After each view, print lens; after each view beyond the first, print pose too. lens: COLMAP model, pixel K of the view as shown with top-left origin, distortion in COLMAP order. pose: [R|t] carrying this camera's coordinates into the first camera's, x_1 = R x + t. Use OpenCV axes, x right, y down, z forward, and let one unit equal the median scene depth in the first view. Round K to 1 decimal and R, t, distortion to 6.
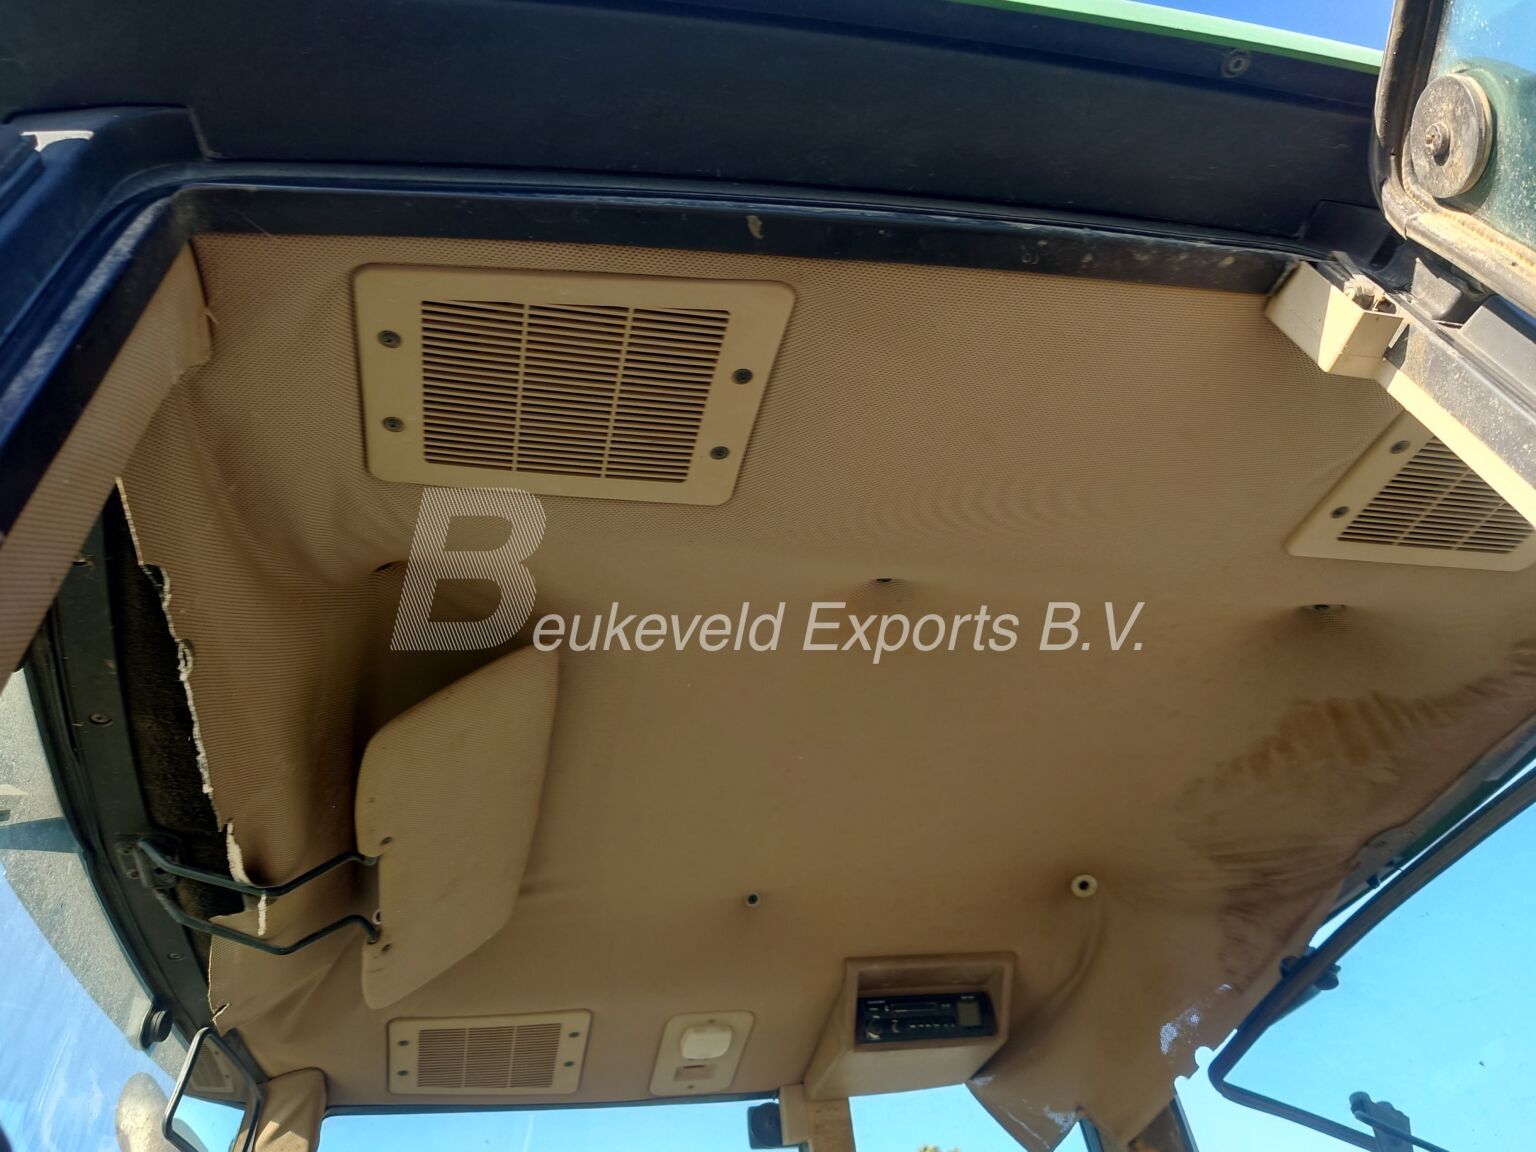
lens RADIAL K [[1124.8, 0, 768.0], [0, 1124.8, 576.0], [0, 0, 1]] dist [0.000479, 0.003535]
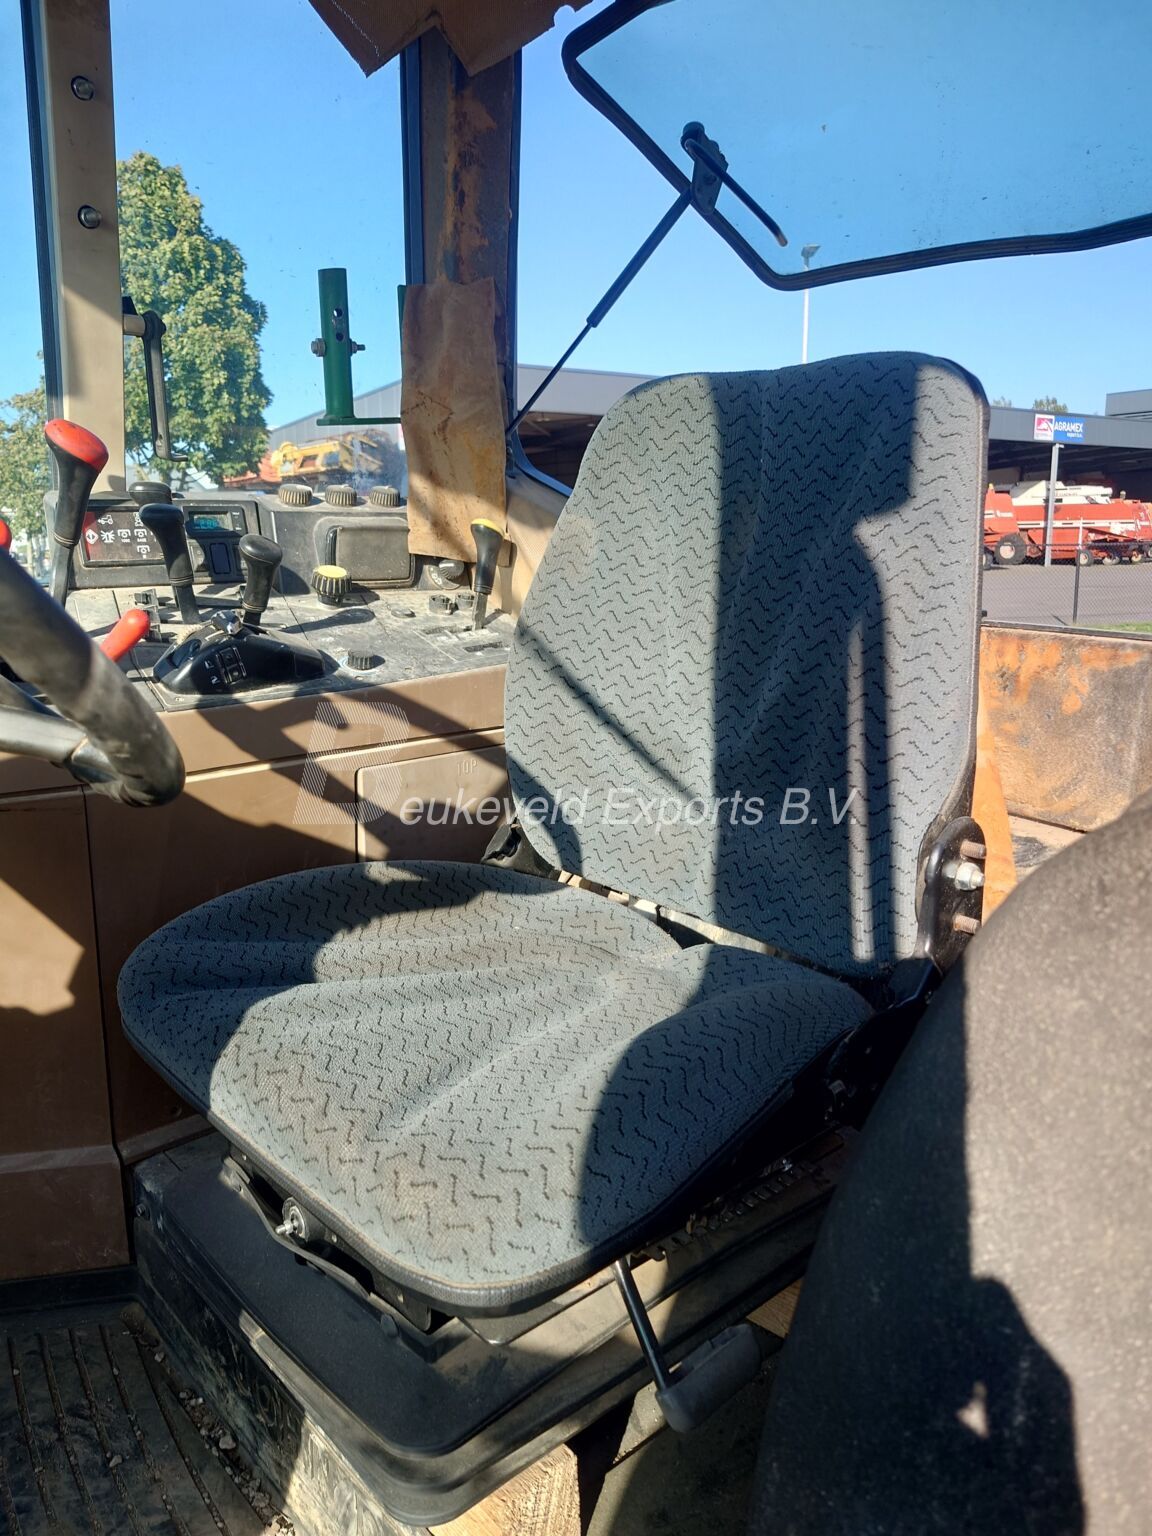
lens RADIAL K [[1129.1, 0, 570.7], [0, 1129.1, 786.6], [0, 0, 1]] dist [-0.013902, 0.027997]
pose [[0.867803, 0.025412, 0.496258, -0.011099], [-0.417131, 0.579977, 0.699735, 0.191678], [-0.270037, -0.814236, 0.513906, 0.124084]]
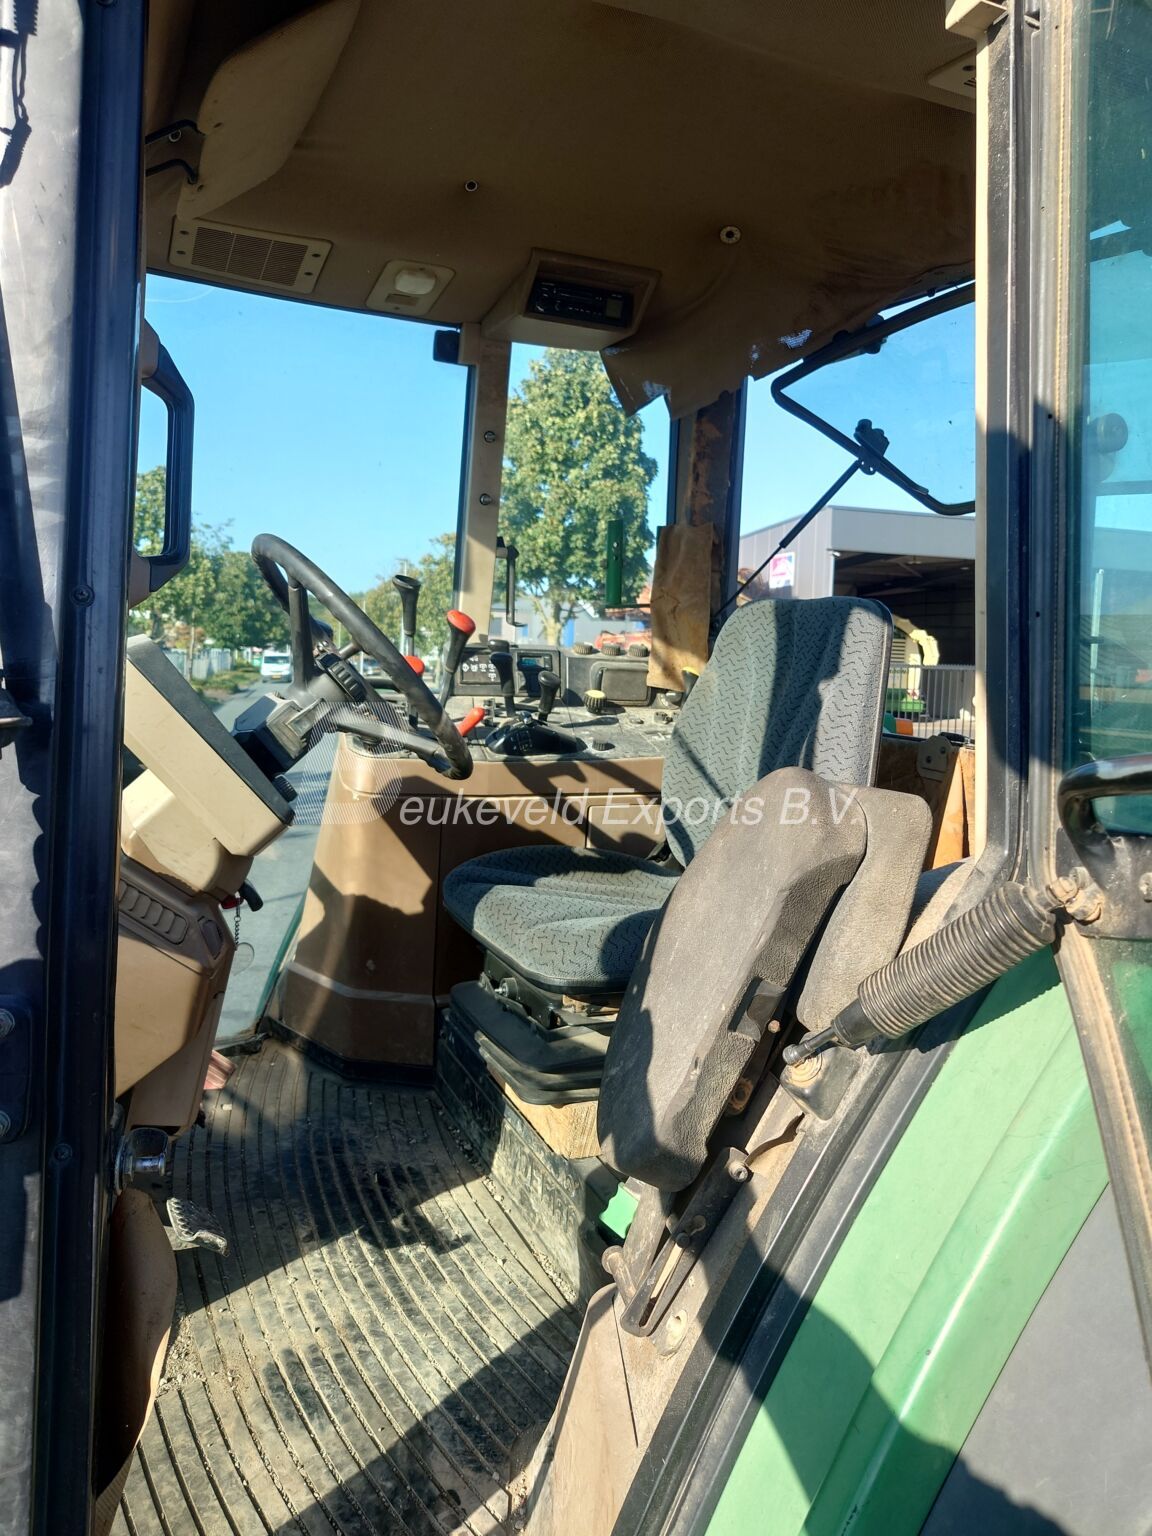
lens RADIAL K [[1124.8, 0, 576.0], [0, 1124.8, 768.0], [0, 0, 1]] dist [0.000479, 0.003535]
pose [[0.967118, 0.158291, 0.199064, -0.043475], [-0.254023, 0.639507, 0.725606, -0.216444], [-0.012446, -0.752313, 0.658688, -0.283680]]
